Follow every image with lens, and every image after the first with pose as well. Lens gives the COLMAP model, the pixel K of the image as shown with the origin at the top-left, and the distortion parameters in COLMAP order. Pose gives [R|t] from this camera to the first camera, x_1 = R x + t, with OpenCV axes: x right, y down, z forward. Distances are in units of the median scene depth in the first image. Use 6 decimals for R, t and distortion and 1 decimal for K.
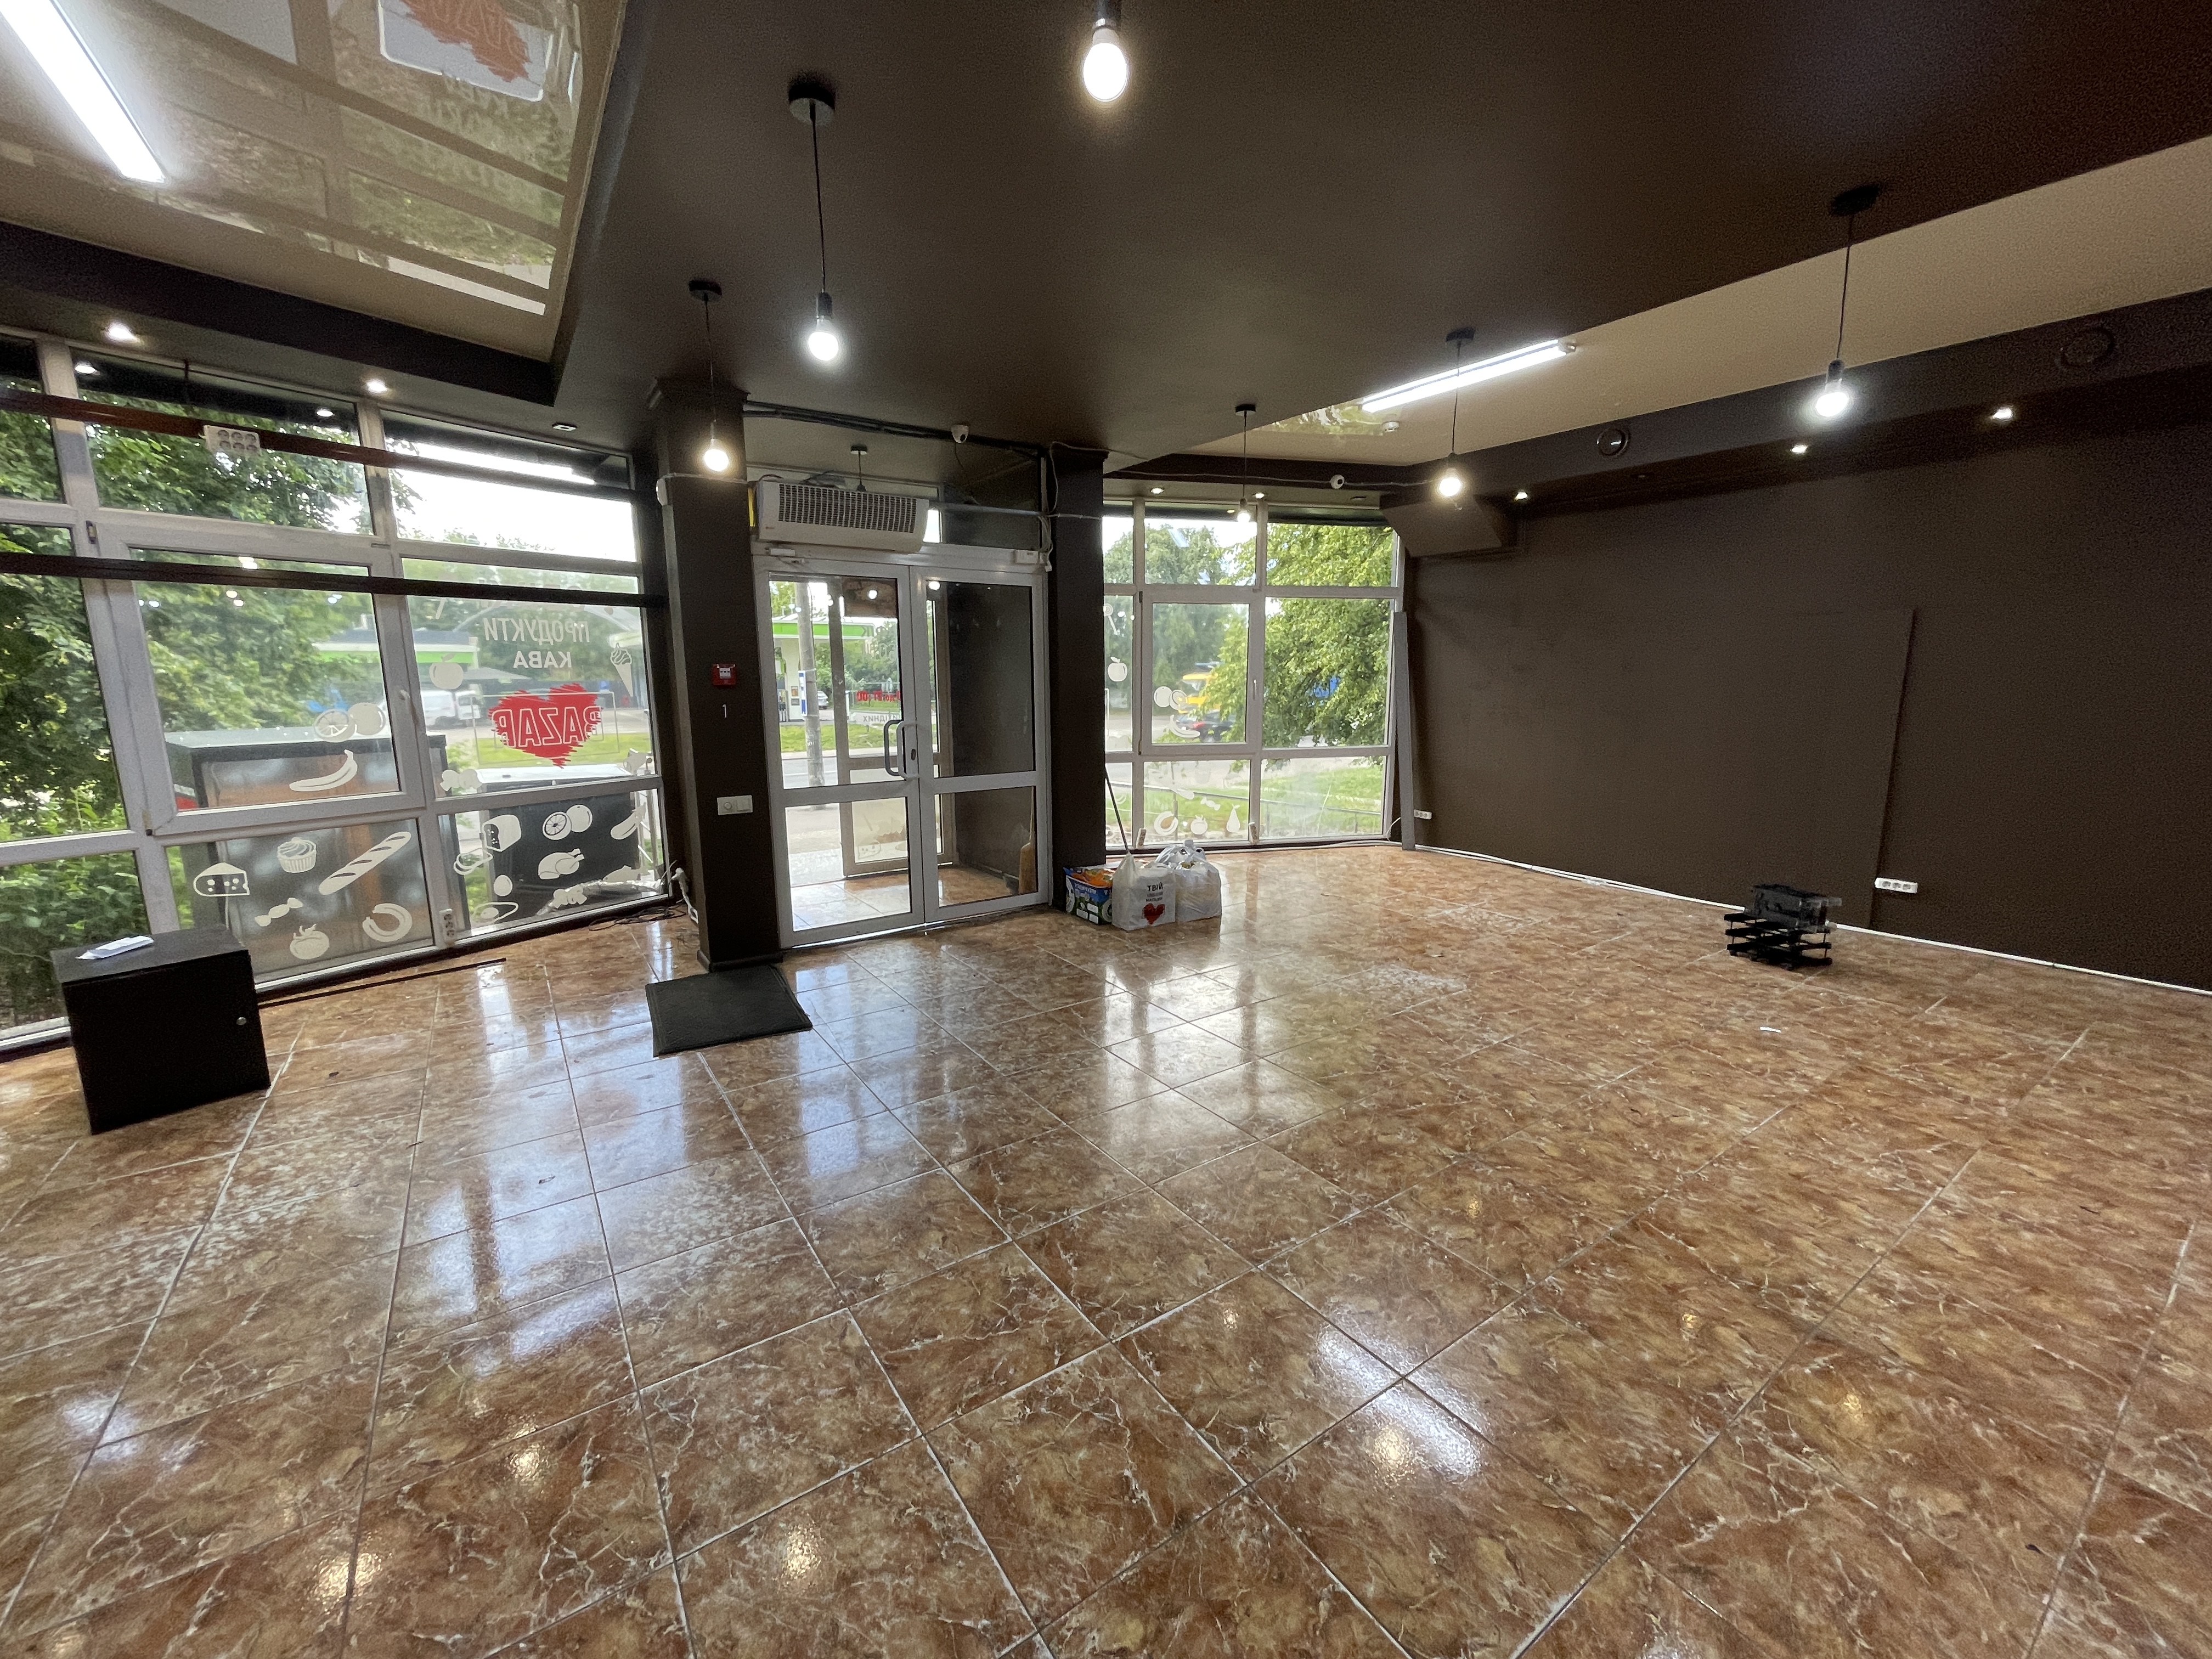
lens RADIAL K [[896.5, 0, 1113.9], [0, 896.5, 826.3], [0, 0, 1]] dist [0.000856, -0.000131]
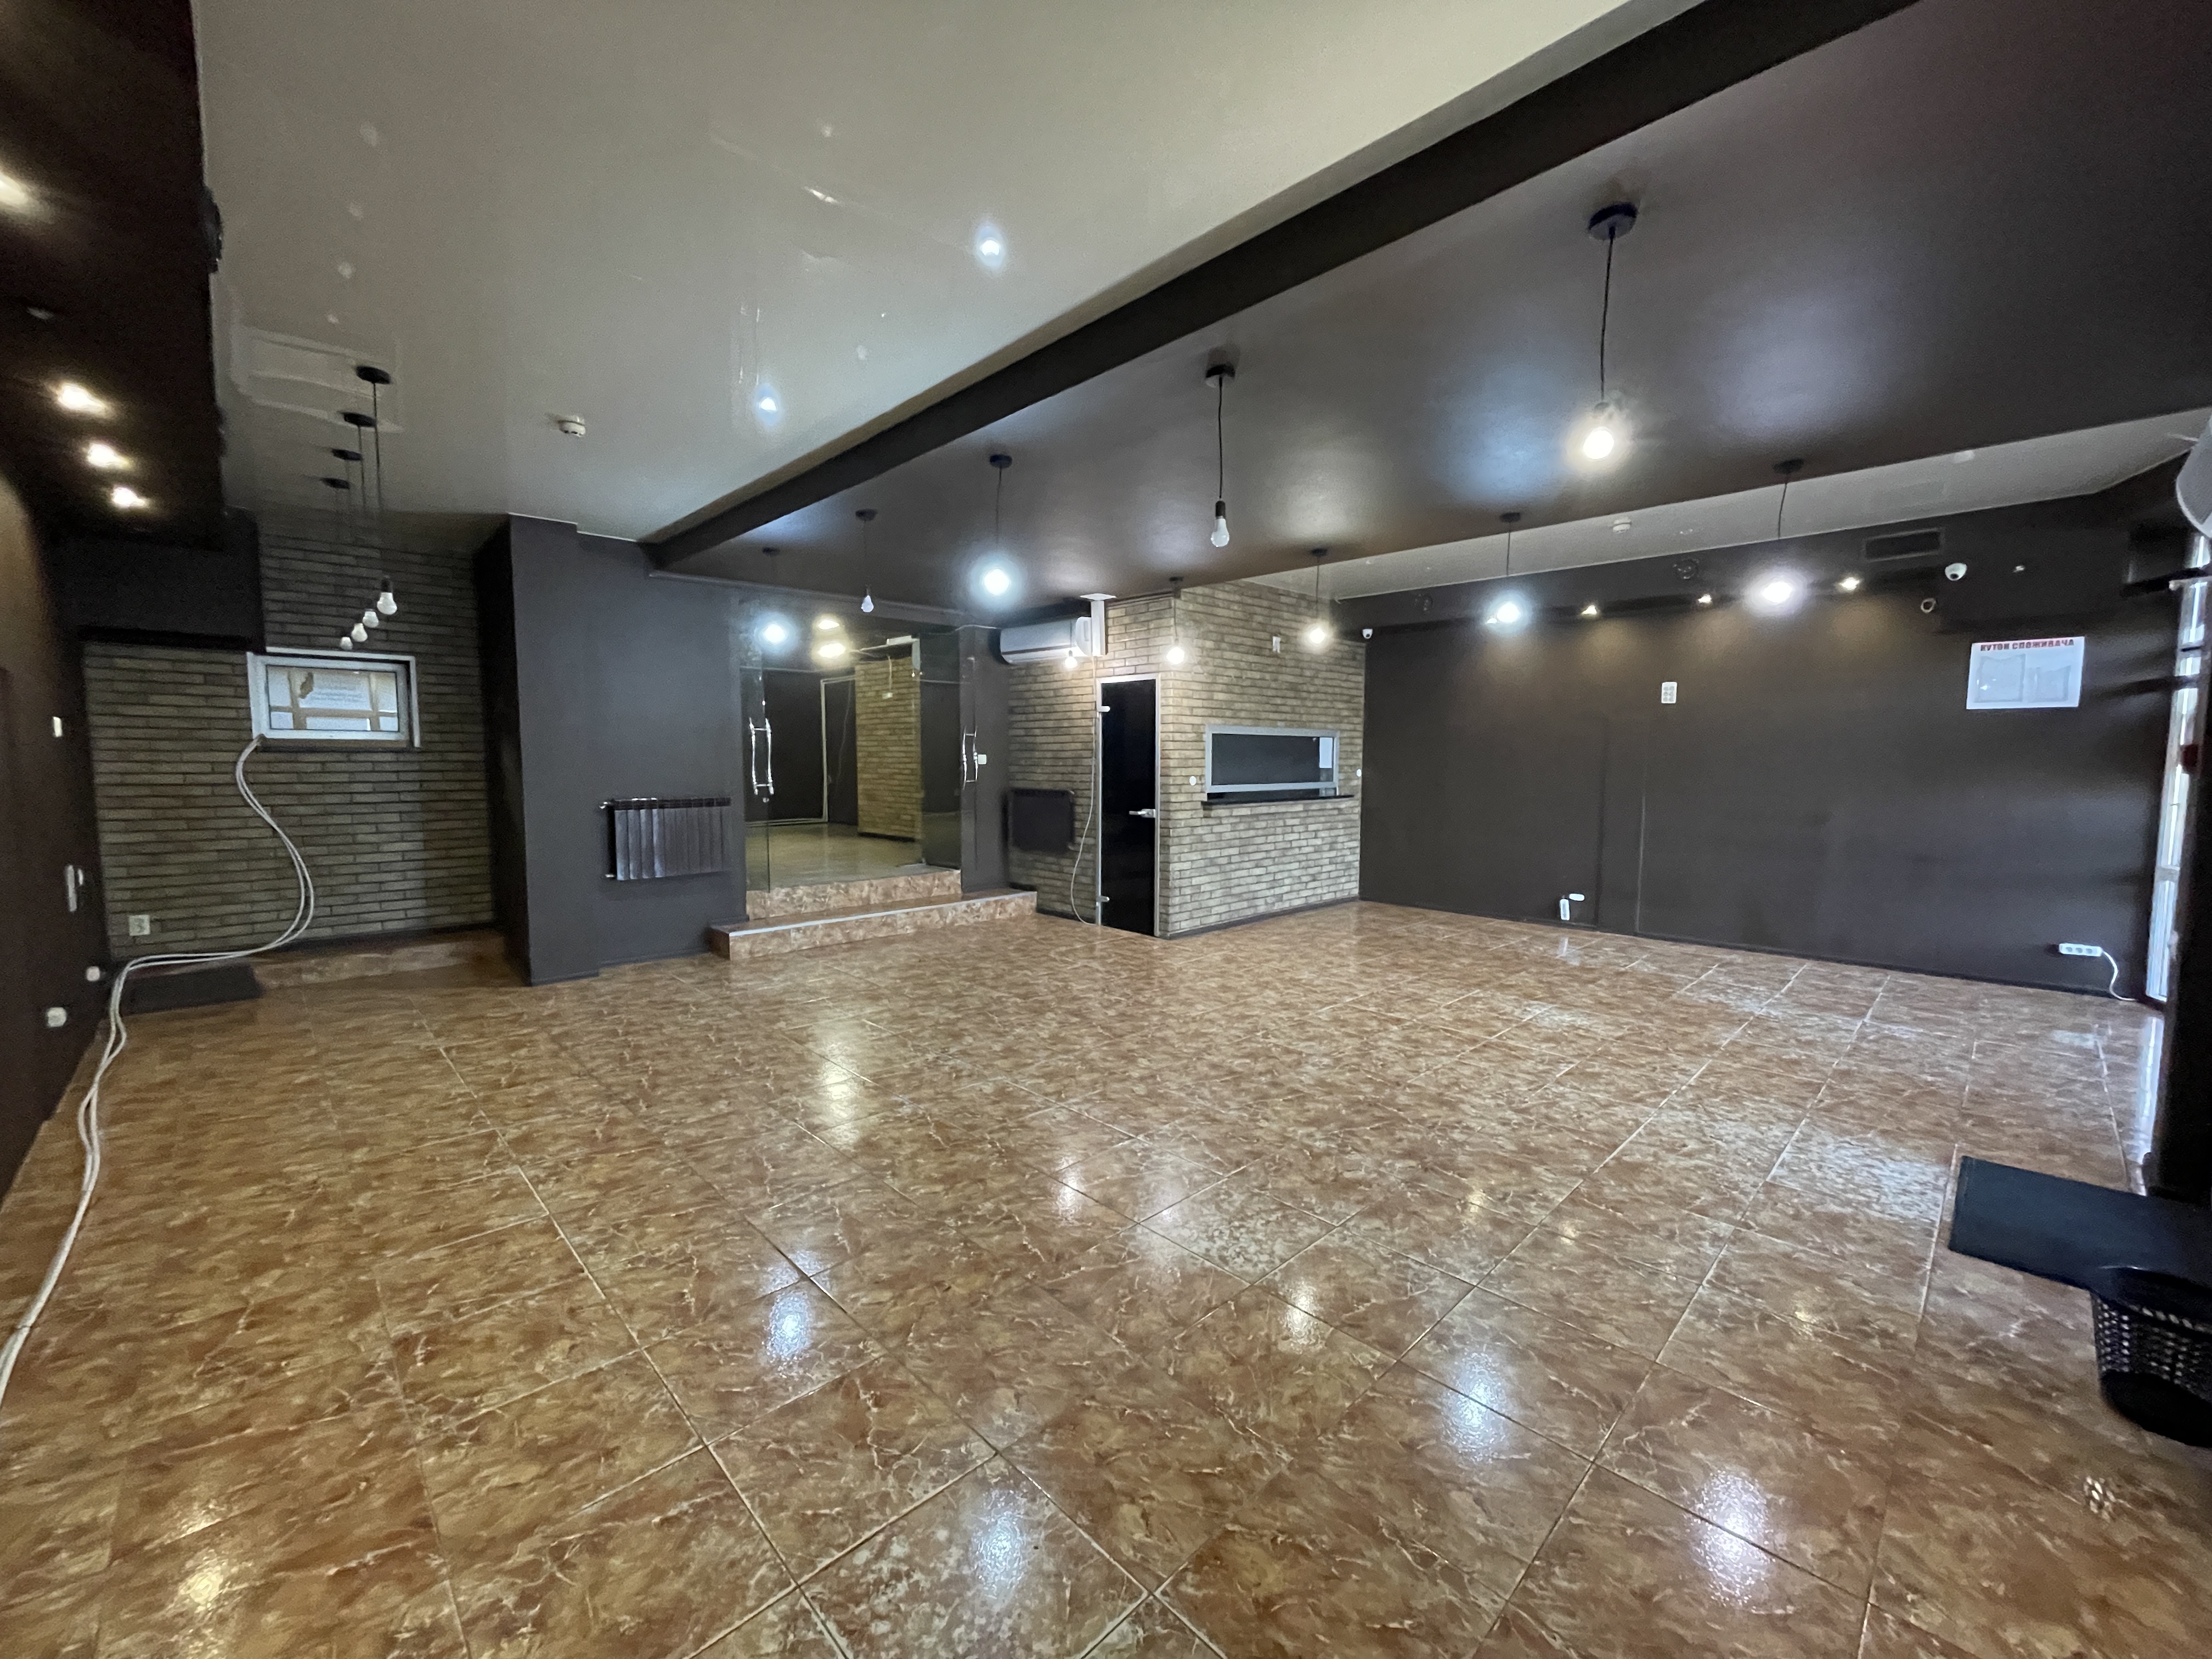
lens RADIAL K [[896.5, 0, 1115.6], [0, 896.5, 833.8], [0, 0, 1]] dist [0.000856, -0.000131]
pose [[-0.986041, 0.015535, -0.165776, 0.801273], [-0.027469, 0.966818, 0.253987, -0.420390], [0.164221, 0.254995, -0.952895, 2.420655]]
